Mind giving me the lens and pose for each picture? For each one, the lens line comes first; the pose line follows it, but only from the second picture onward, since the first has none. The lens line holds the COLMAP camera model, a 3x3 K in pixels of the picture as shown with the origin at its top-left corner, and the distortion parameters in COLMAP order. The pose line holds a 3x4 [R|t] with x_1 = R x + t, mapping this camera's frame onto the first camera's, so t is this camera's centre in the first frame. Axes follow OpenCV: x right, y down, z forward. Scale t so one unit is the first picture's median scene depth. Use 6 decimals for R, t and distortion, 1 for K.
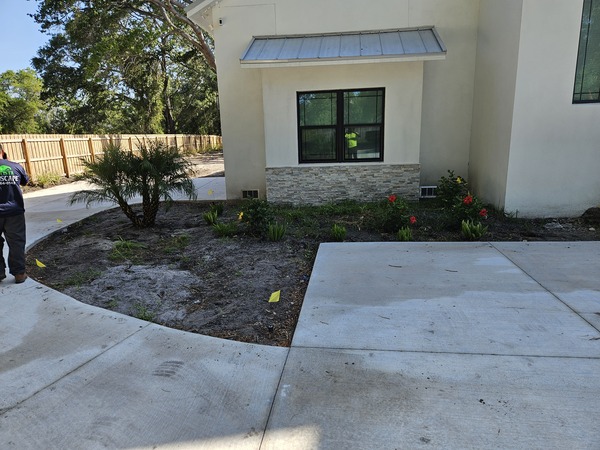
lens RADIAL K [[402.2, 0, 300.3], [0, 402.2, 225.7], [0, 0, 1]] dist [0.027516, -0.000389]
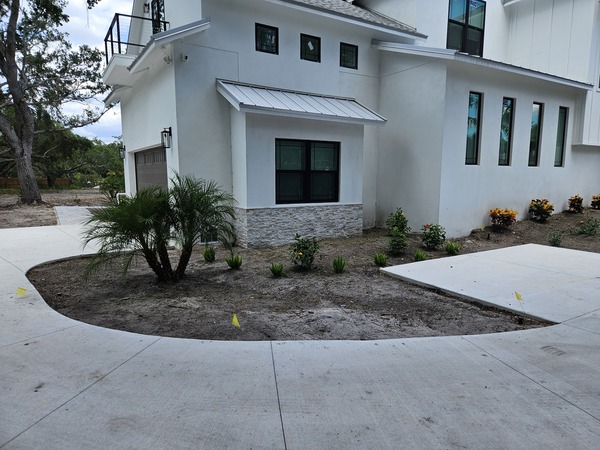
lens RADIAL K [[402.2, 0, 299.5], [0, 402.2, 226.9], [0, 0, 1]] dist [0.027516, -0.000389]
pose [[0.781530, -0.044546, 0.622275, -0.625287], [0.111814, 0.991298, -0.069467, -0.016046], [-0.613766, 0.123870, 0.779710, 0.149029]]
